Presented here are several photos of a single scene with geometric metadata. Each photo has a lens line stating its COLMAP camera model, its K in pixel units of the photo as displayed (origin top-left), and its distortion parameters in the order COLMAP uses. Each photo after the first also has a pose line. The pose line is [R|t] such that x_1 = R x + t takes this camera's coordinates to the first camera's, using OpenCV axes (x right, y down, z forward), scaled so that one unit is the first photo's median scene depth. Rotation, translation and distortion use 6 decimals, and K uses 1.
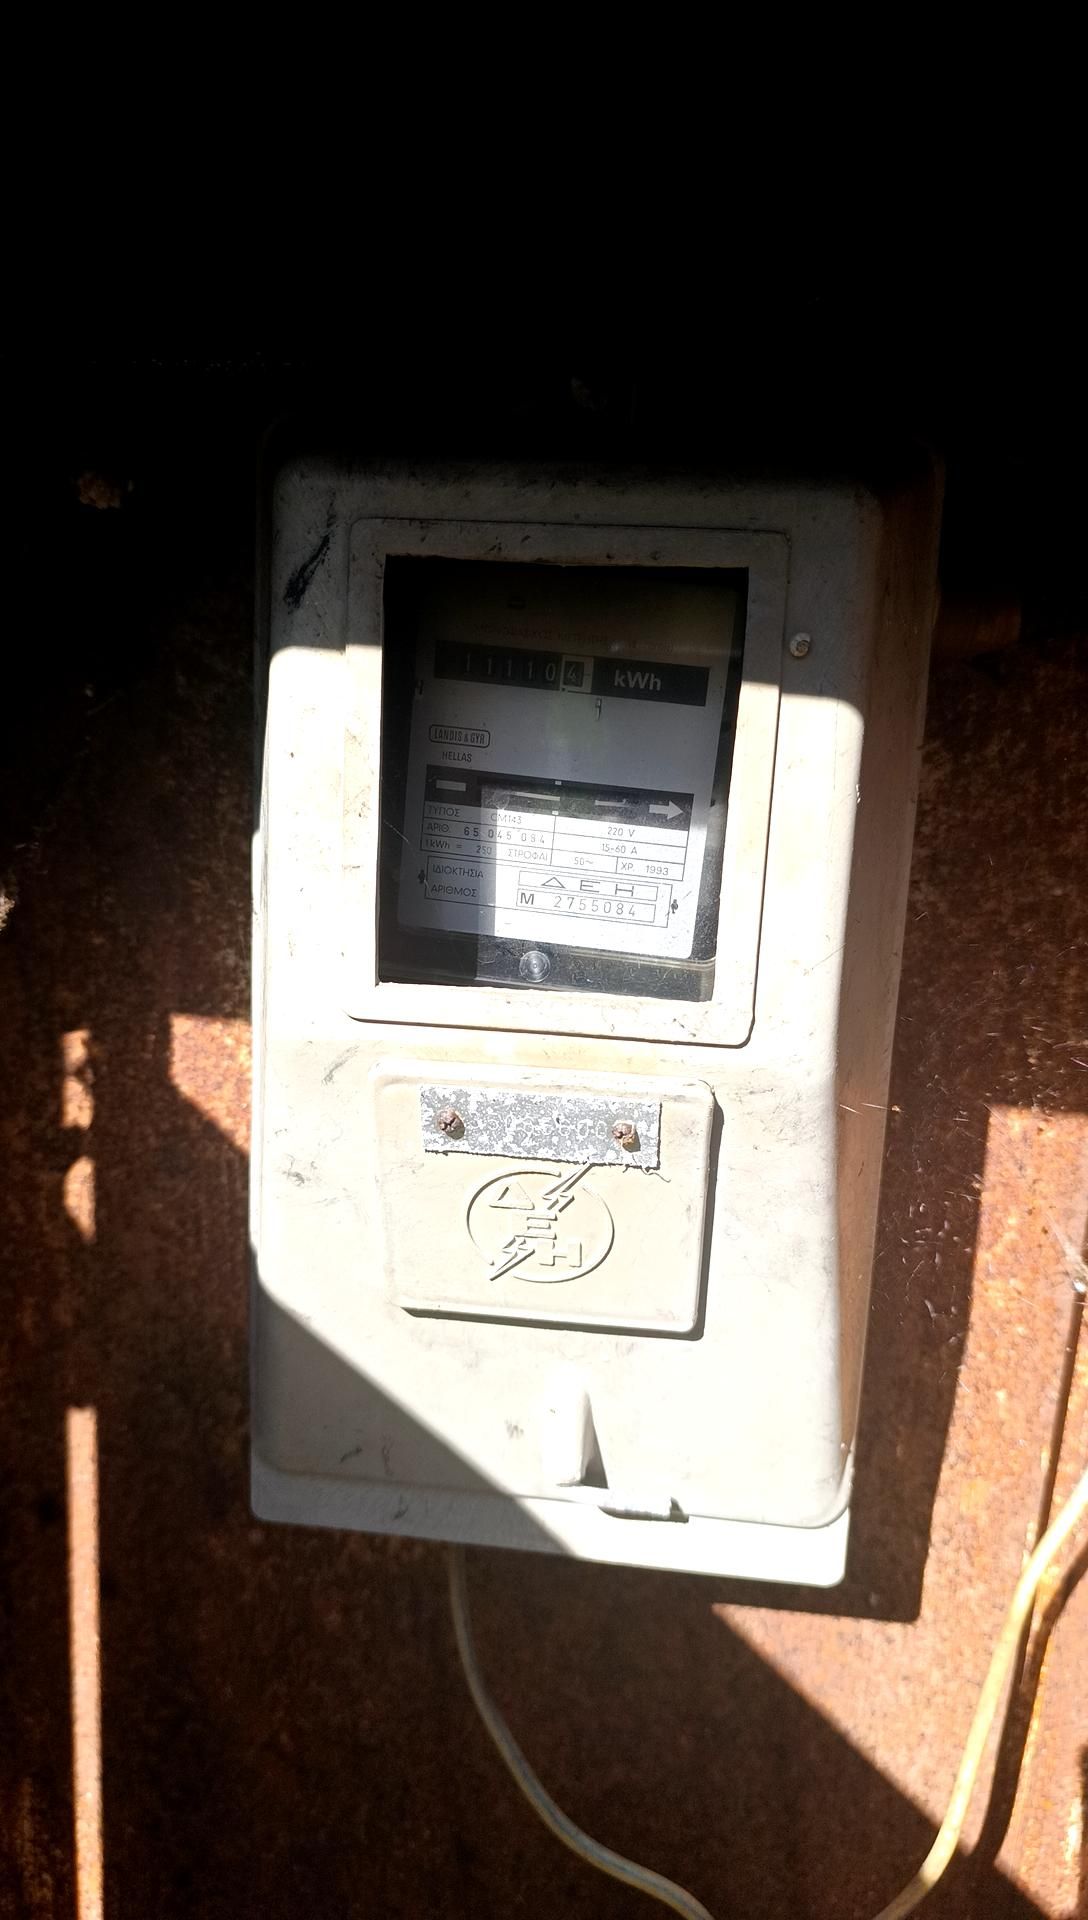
lens RADIAL K [[1561.7, 0, 544.0], [0, 1561.7, 960.0], [0, 0, 1]] dist [-0.115391, -0.000086]
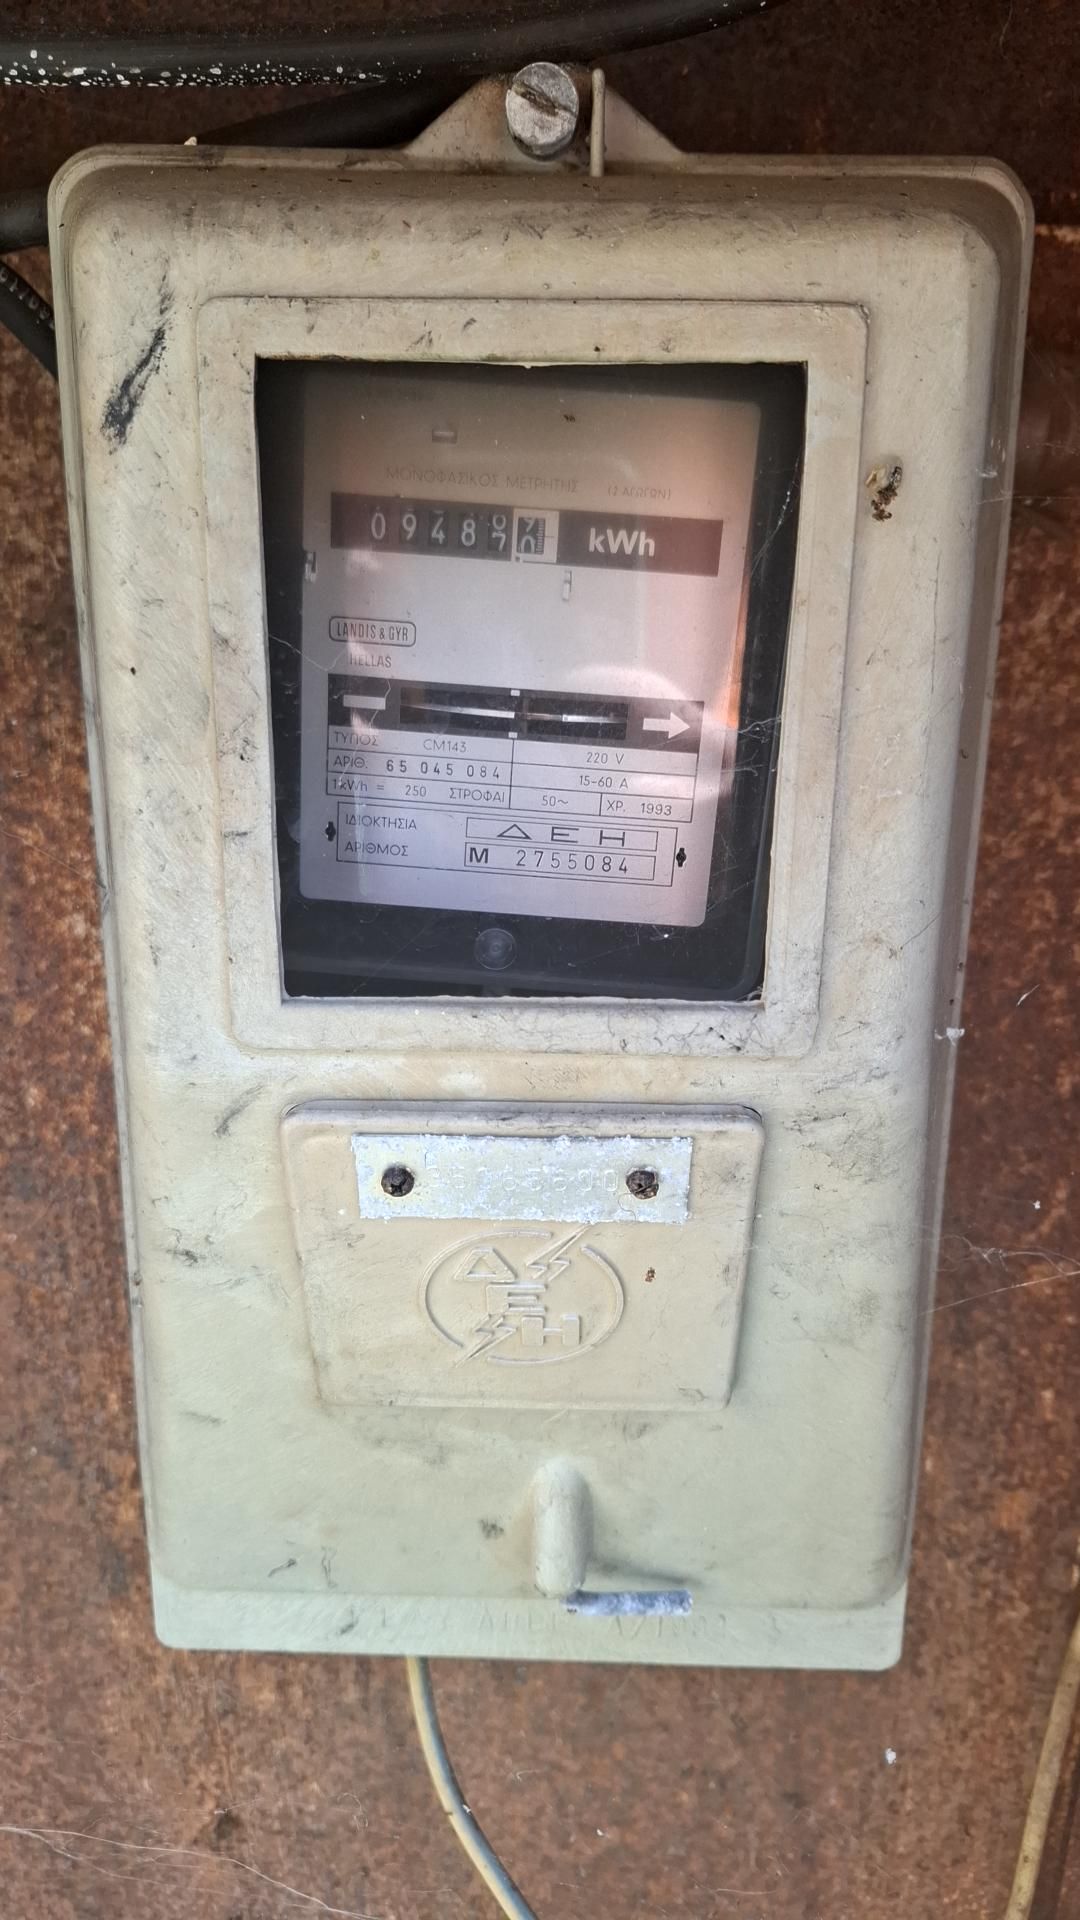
lens RADIAL K [[1502.5, 0, 551.8], [0, 1502.5, 995.8], [0, 0, 1]] dist [0.010100, -0.133091]
pose [[0.994580, -0.058050, 0.086255, -0.032043], [0.048448, 0.992803, 0.109525, -0.038103], [-0.091993, -0.104752, 0.990234, 0.225720]]
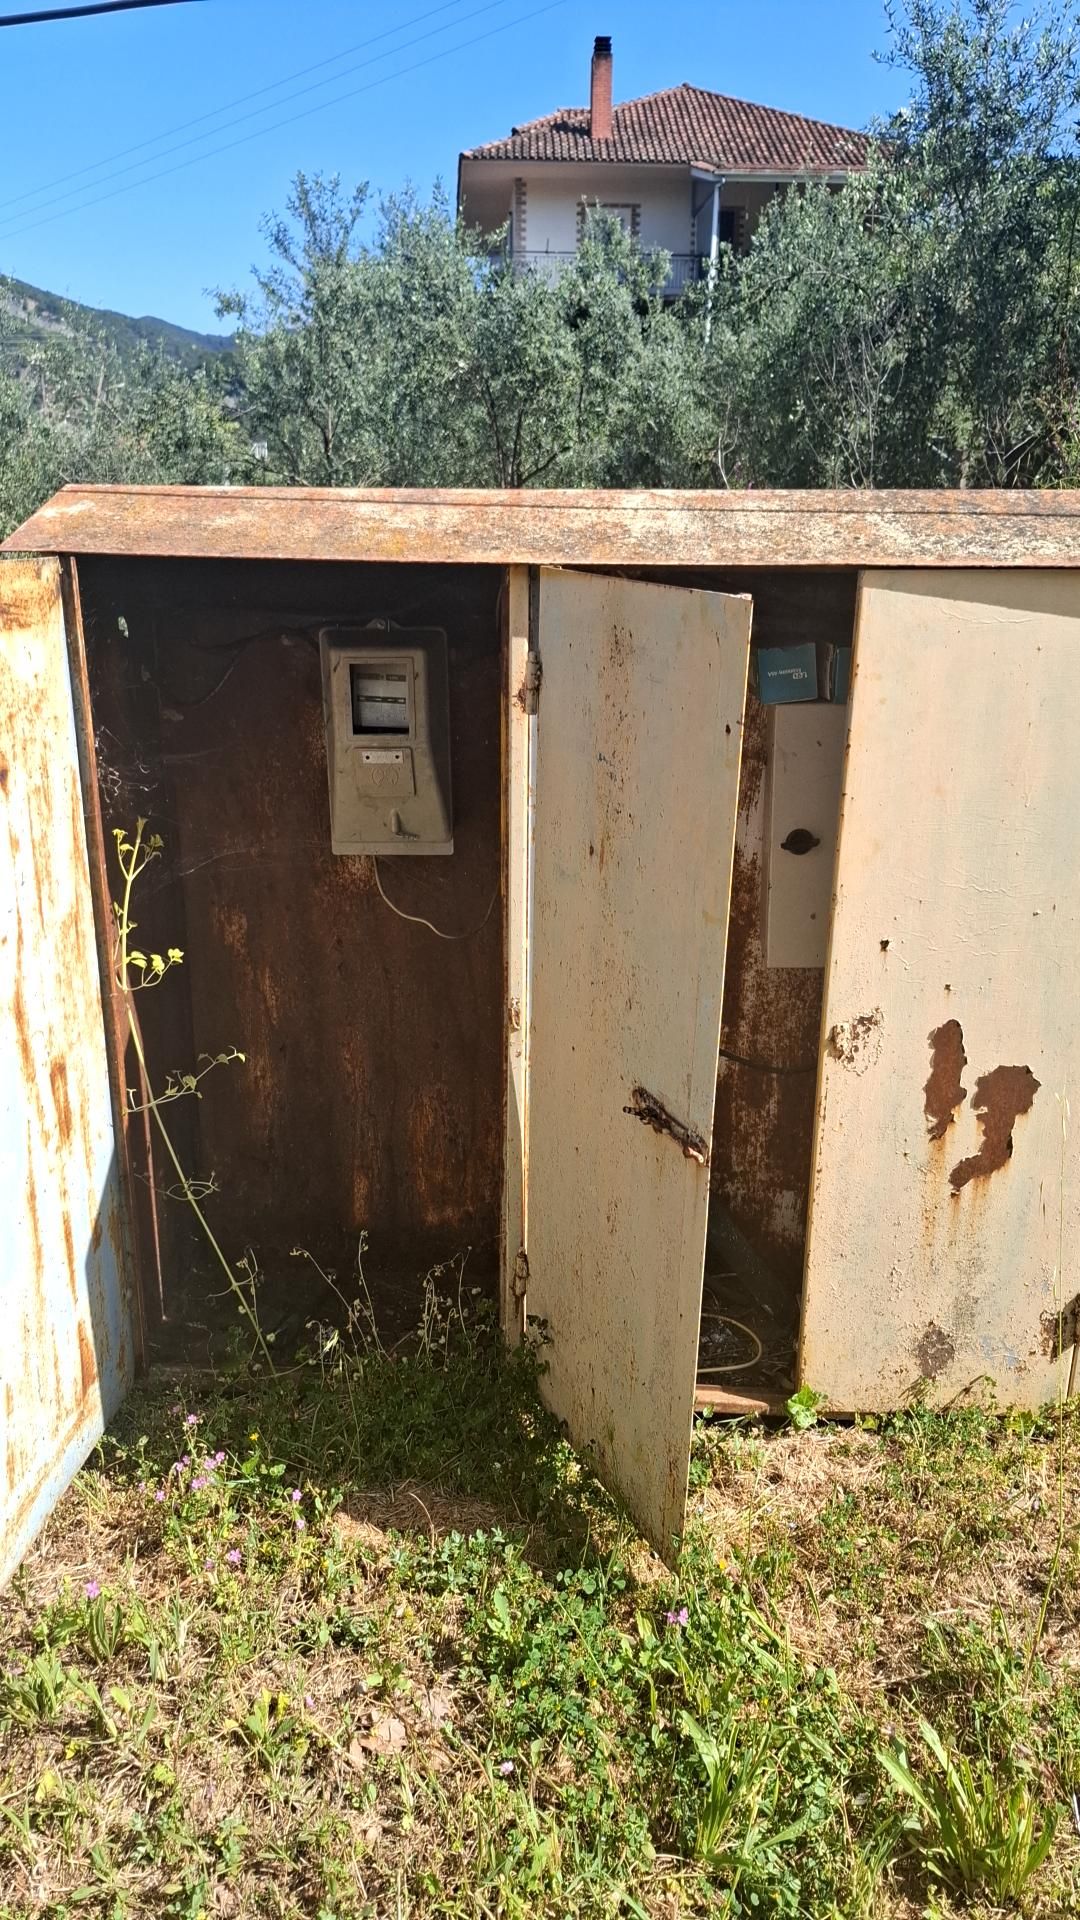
lens RADIAL K [[1312.0, 0, 540.0], [0, 1312.0, 960.0], [0, 0, 1]] dist [0.036740, 0.001268]
pose [[0.994504, -0.074883, 0.073176, 0.118095], [0.064538, 0.988777, 0.134741, 0.164919], [-0.082445, -0.129278, 0.988175, -2.872508]]
